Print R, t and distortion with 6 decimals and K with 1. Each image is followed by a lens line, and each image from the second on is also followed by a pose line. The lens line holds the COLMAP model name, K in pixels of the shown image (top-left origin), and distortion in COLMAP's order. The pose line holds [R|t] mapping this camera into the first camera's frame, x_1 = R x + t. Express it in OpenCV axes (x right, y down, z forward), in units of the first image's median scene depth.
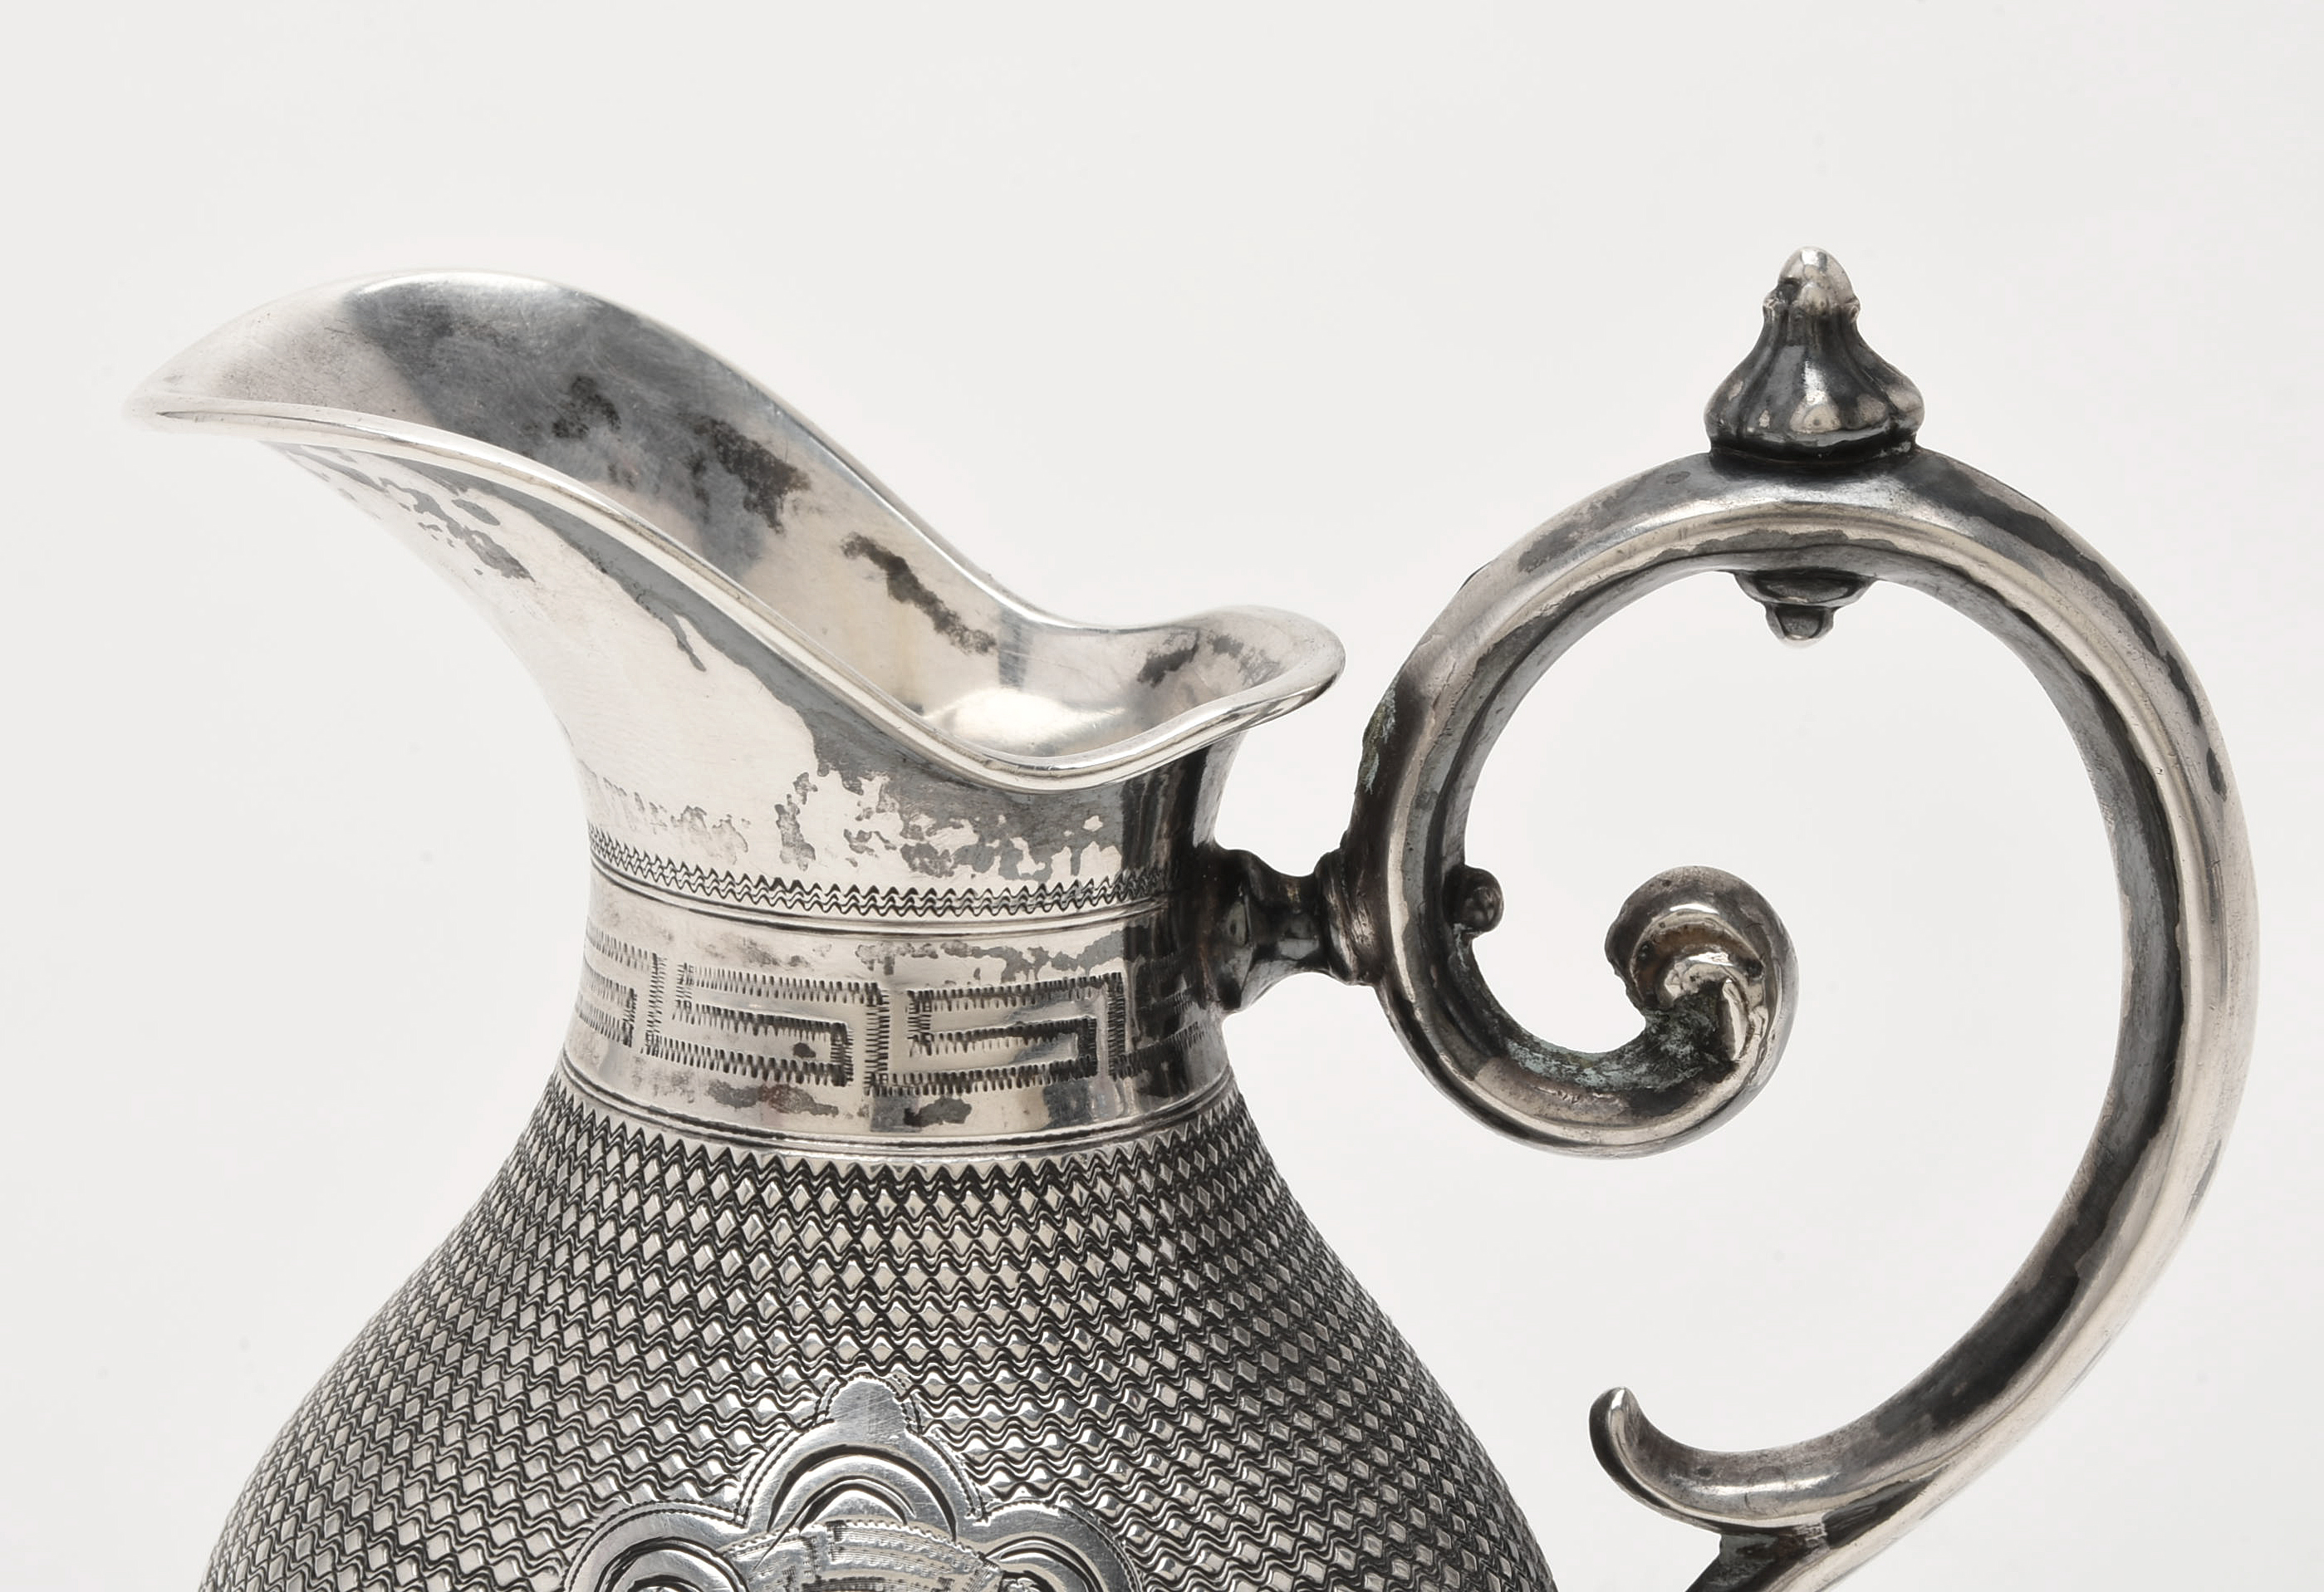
lens RADIAL K [[5456.1, 0, 1080.8], [0, 5456.1, 787.3], [0, 0, 1]] dist [-0.037633, 0.162561]
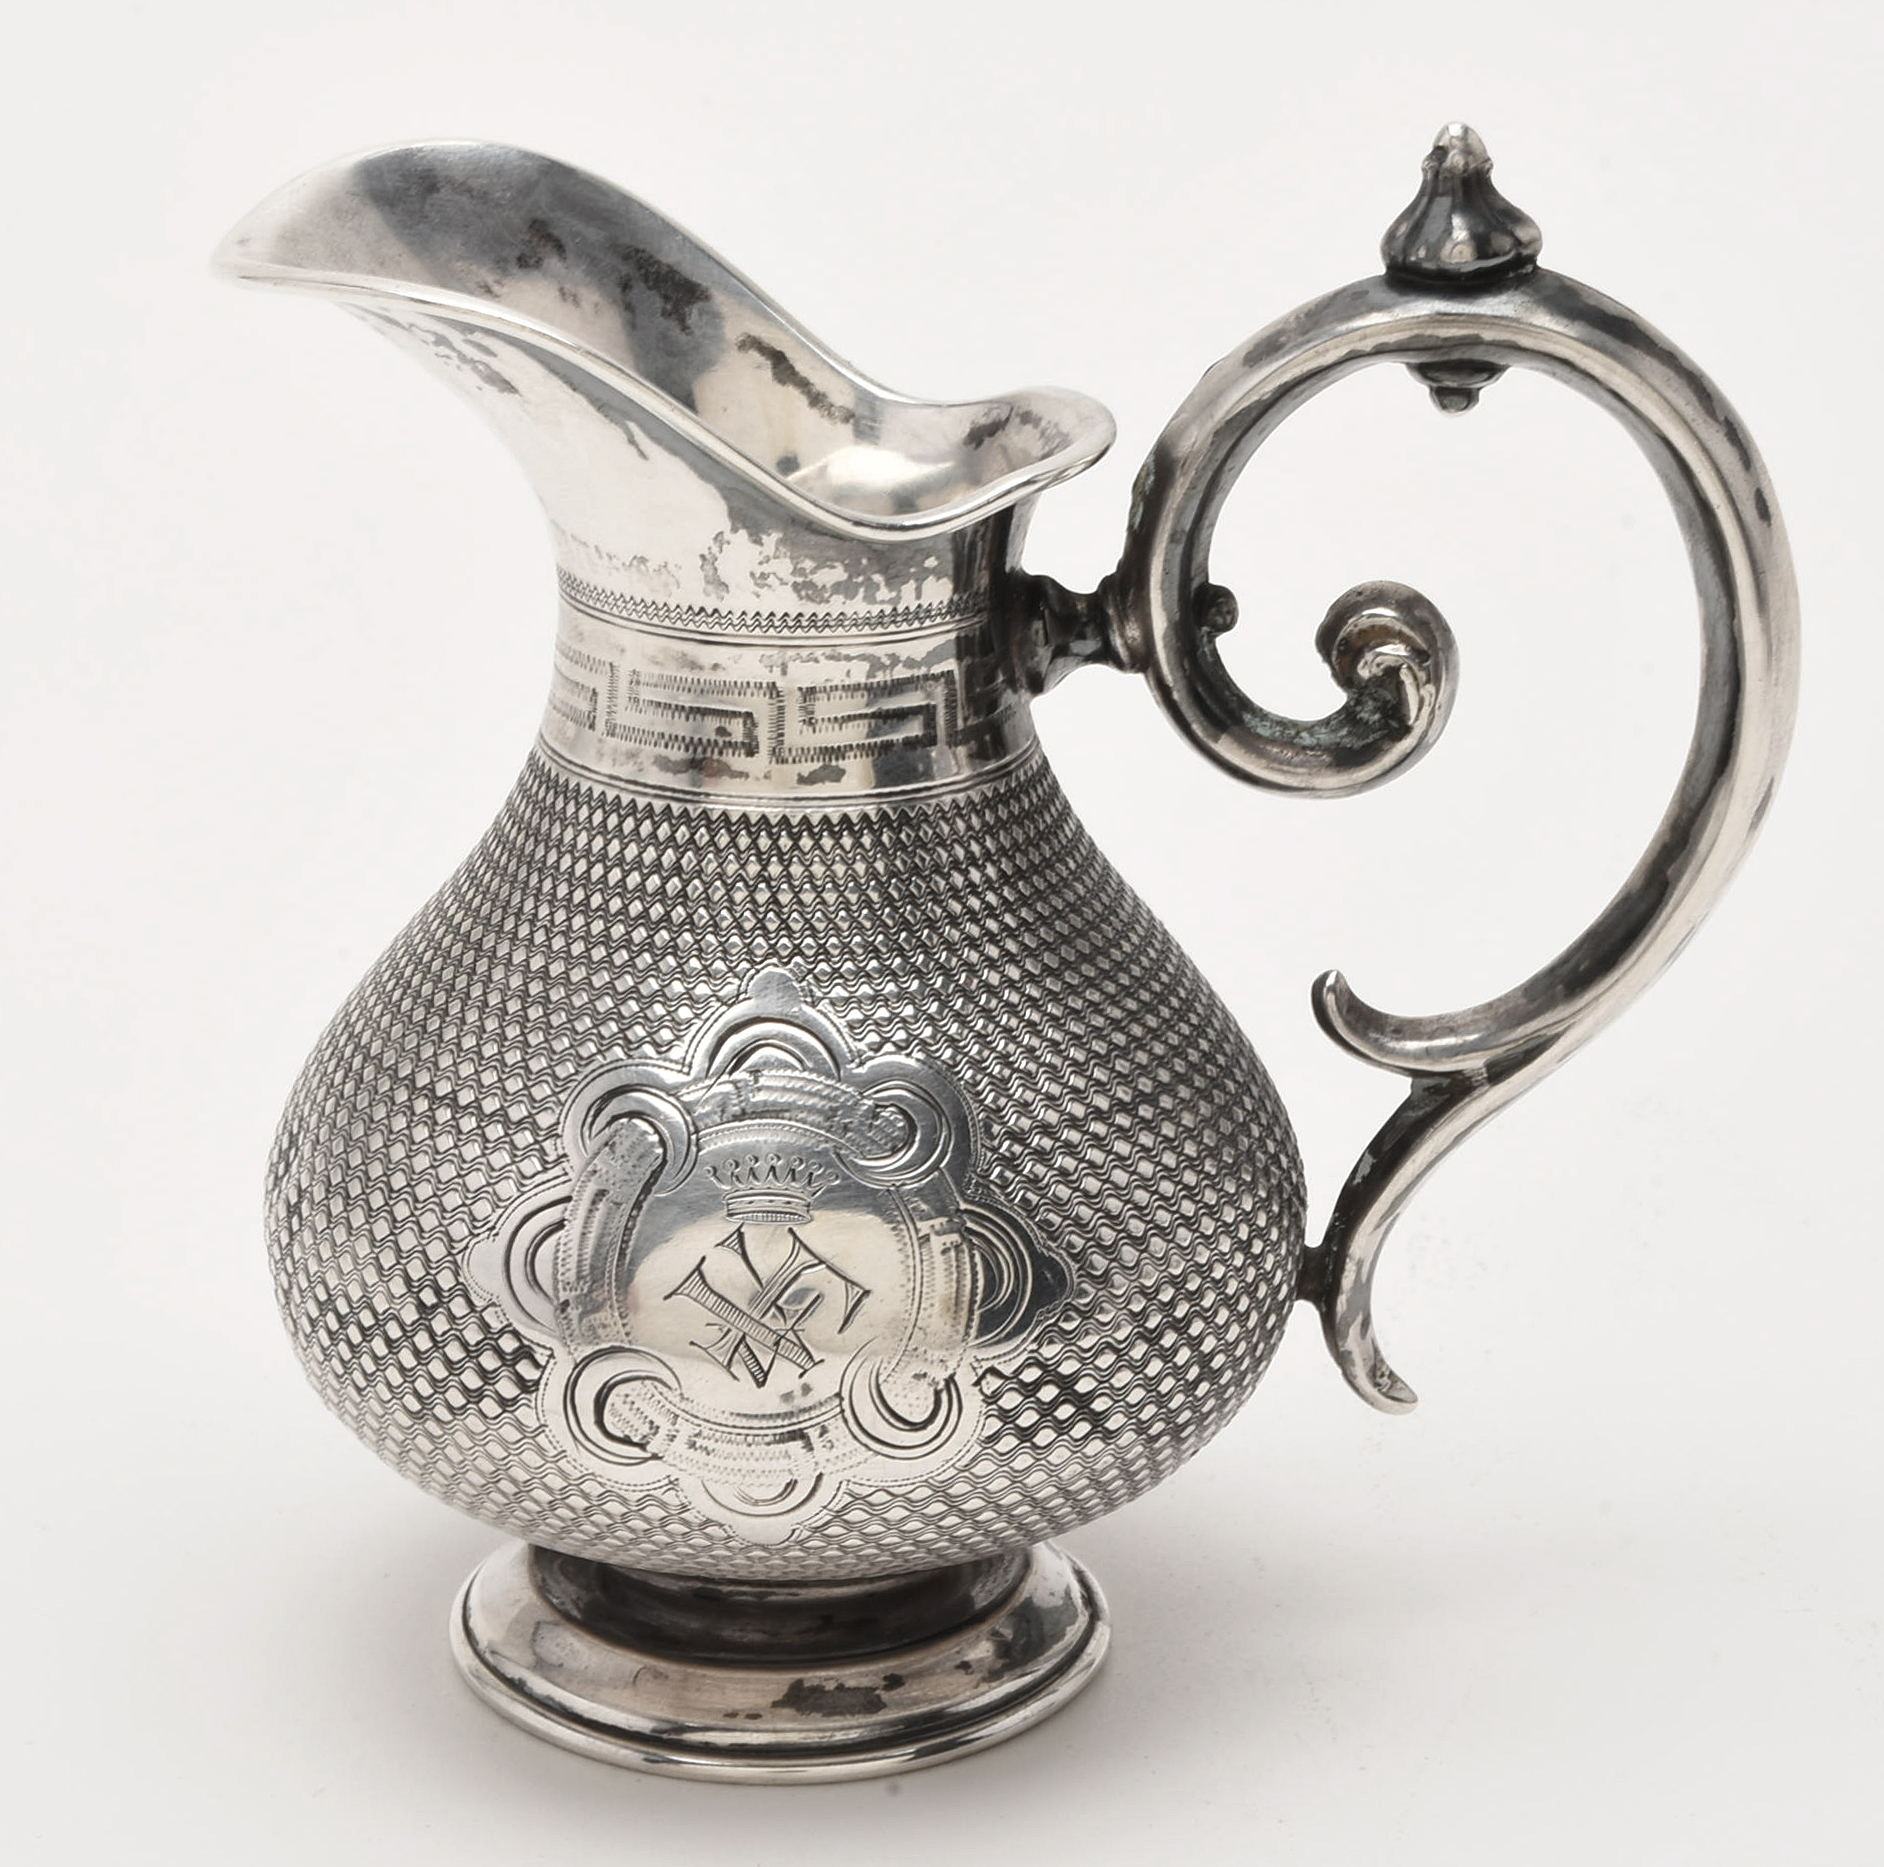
lens RADIAL K [[6556.8, 0, 809.6], [0, 6556.8, 935.9], [0, 0, 1]] dist [0.007584, -0.471846]
pose [[0.999621, -0.018090, -0.020731, 0.004189], [0.019835, 0.995979, 0.087359, -0.043795], [0.019068, -0.087737, 0.995961, -0.640781]]
